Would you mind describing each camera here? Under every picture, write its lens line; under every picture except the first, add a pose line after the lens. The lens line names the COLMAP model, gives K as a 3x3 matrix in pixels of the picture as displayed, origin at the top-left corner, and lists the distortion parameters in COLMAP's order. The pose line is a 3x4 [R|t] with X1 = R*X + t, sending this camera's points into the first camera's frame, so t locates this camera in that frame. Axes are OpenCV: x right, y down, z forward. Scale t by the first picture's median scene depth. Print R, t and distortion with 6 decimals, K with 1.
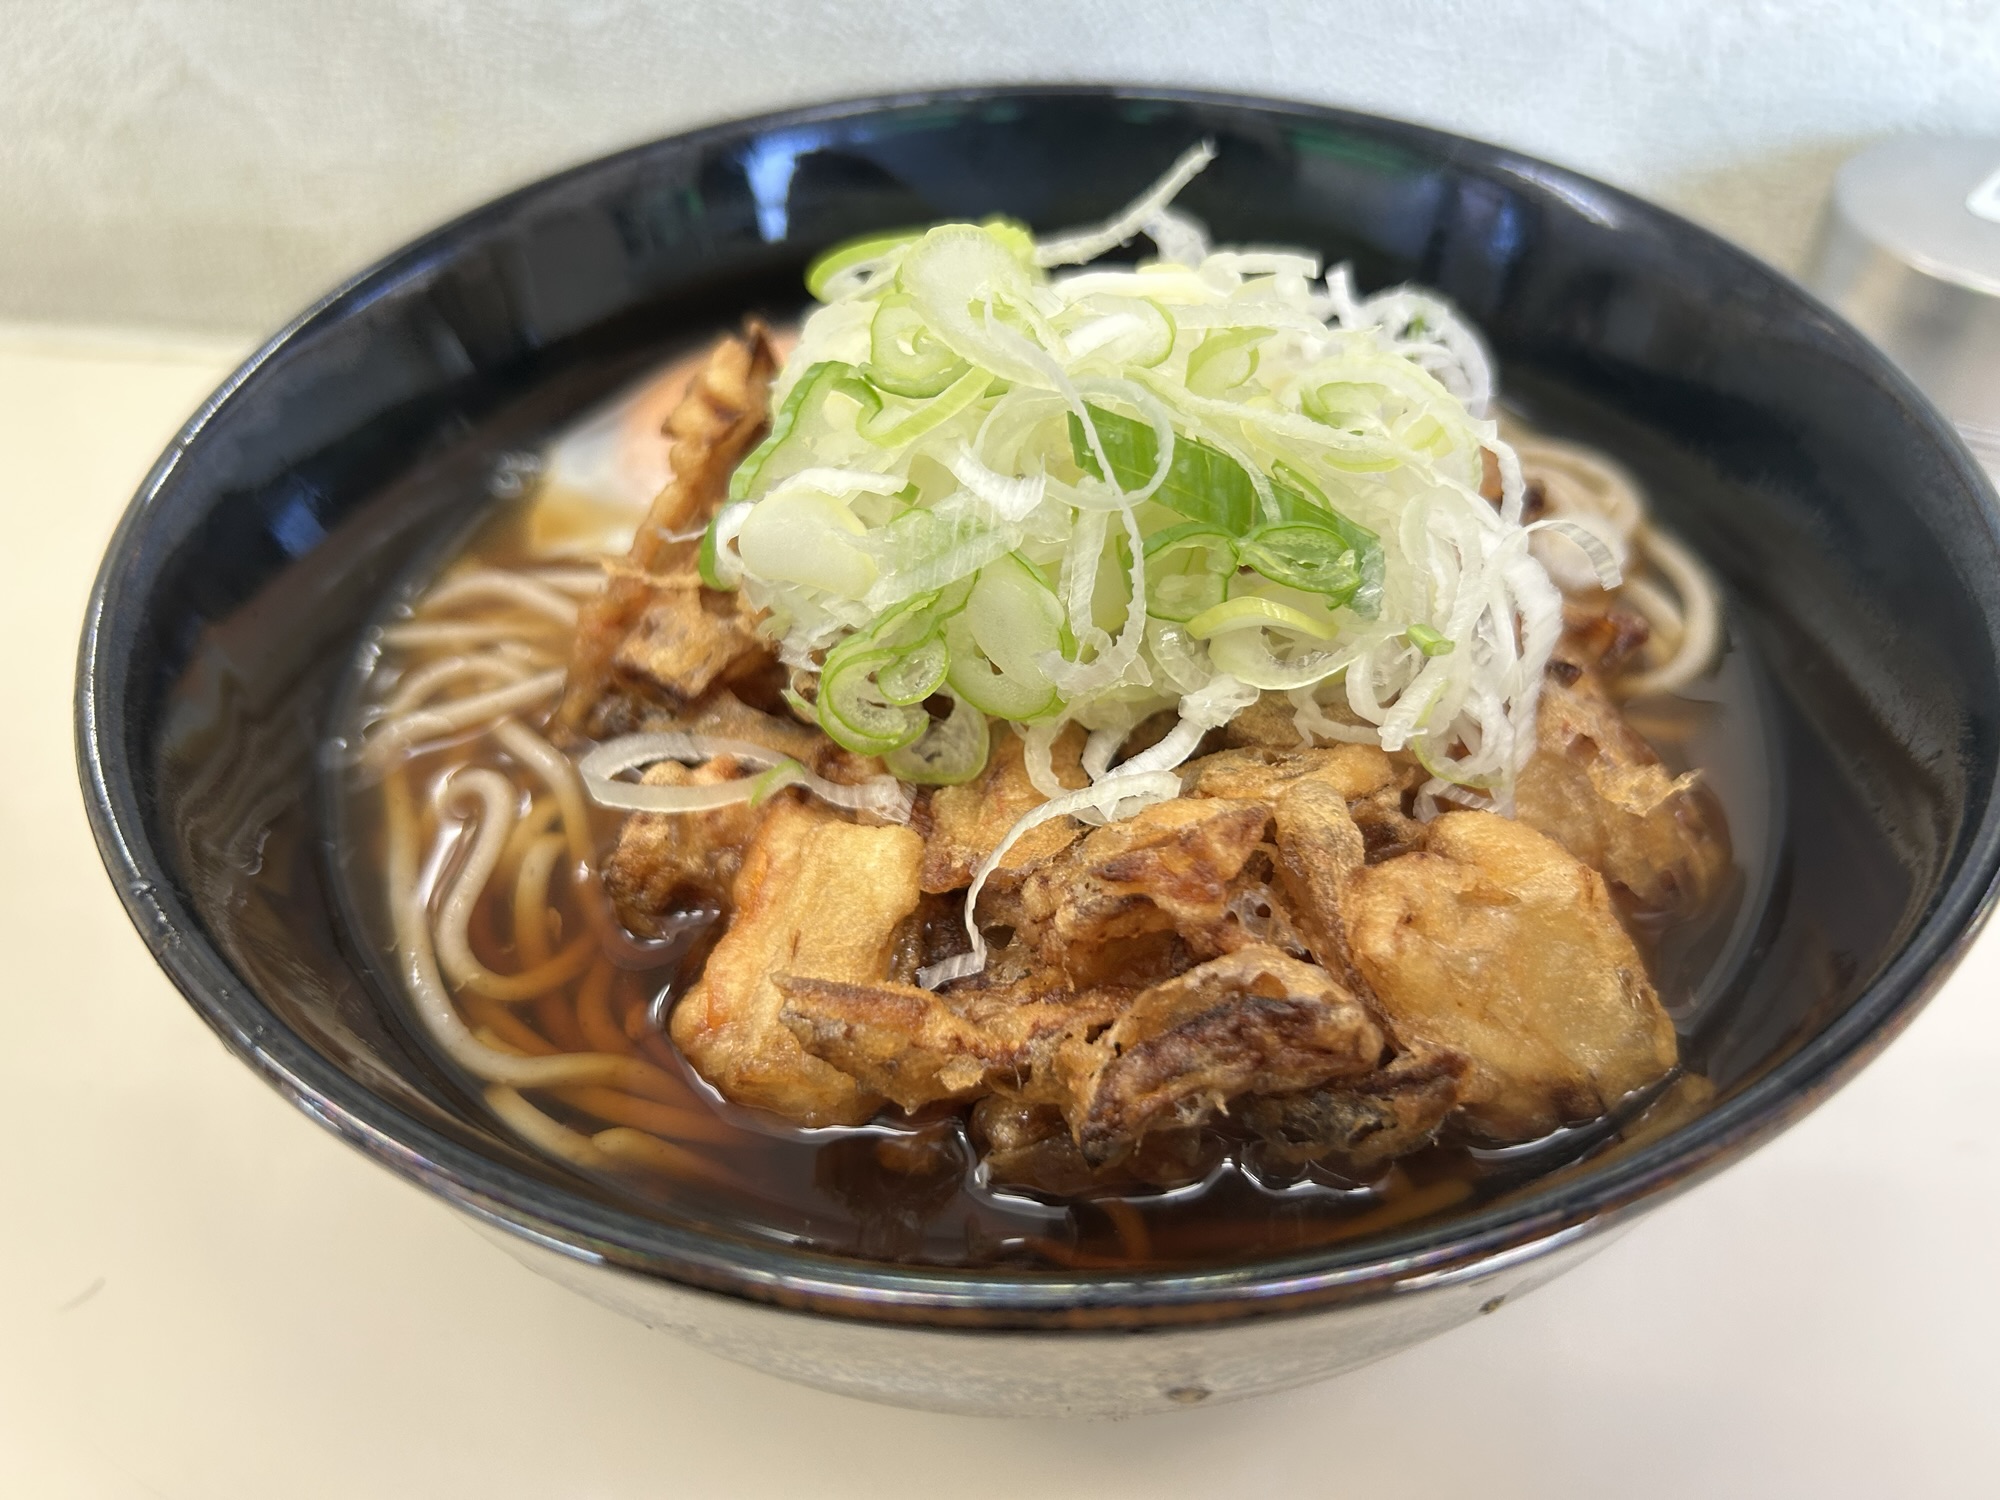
lens RADIAL K [[1696.7, 0, 1005.5], [0, 1696.7, 663.8], [0, 0, 1]] dist [0.004406, -0.108108]
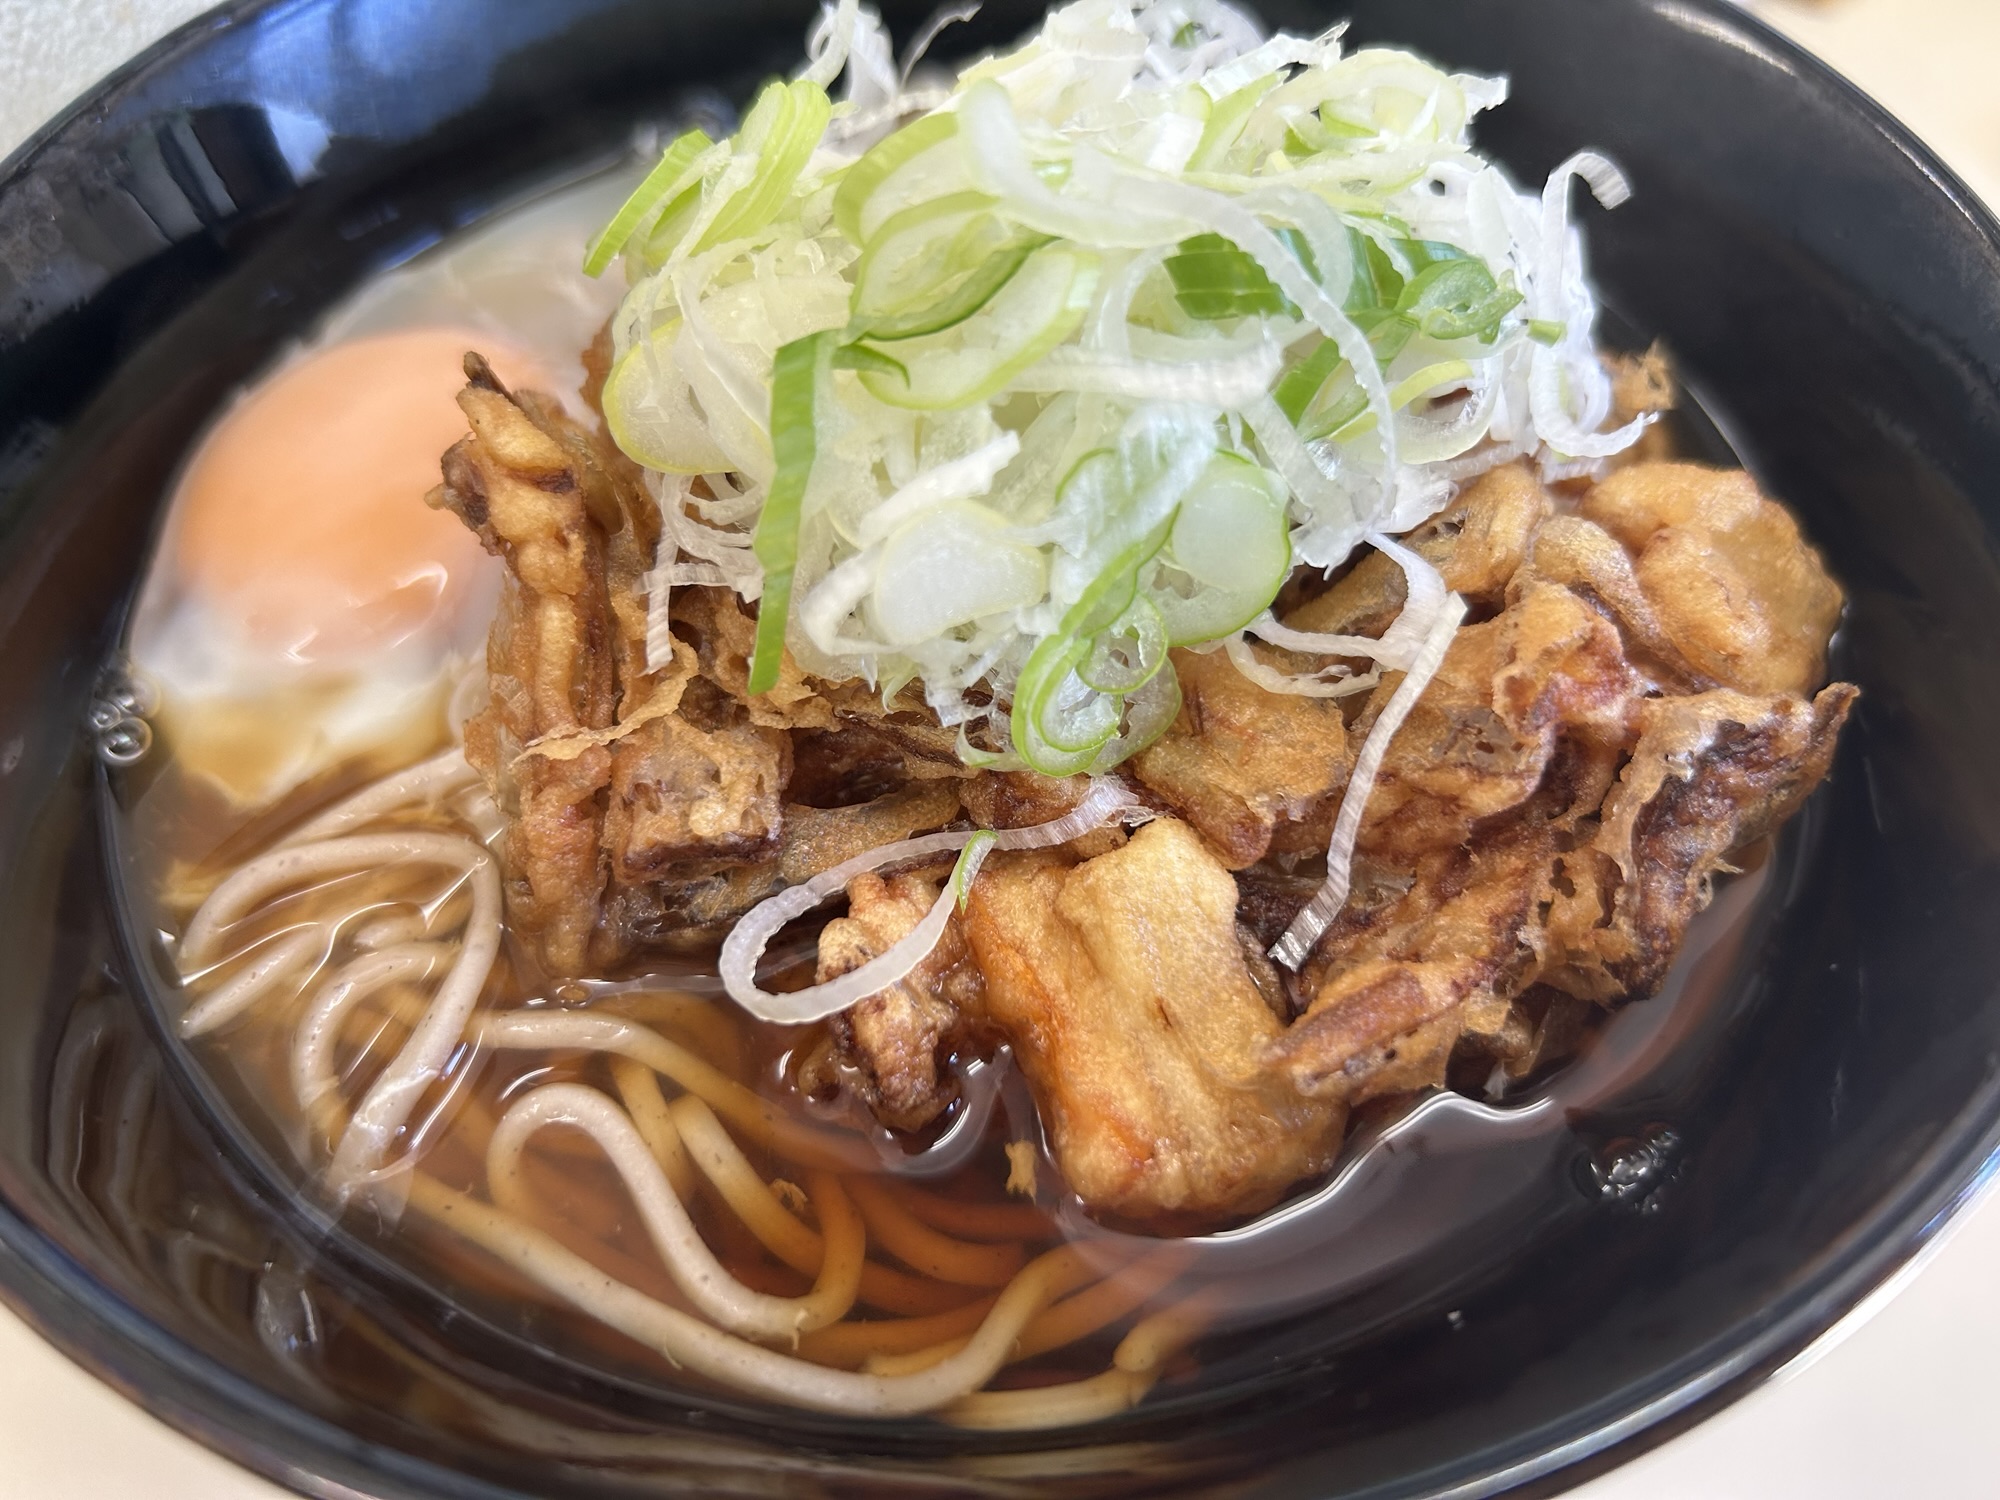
lens RADIAL K [[1676.9, 0, 1000.7], [0, 1676.9, 701.6], [0, 0, 1]] dist [-0.011314, -0.085126]
pose [[0.745305, -0.519117, 0.418374, -0.408596], [0.444432, 0.854584, 0.268640, -0.194848], [-0.496991, -0.014280, 0.867638, 0.330568]]
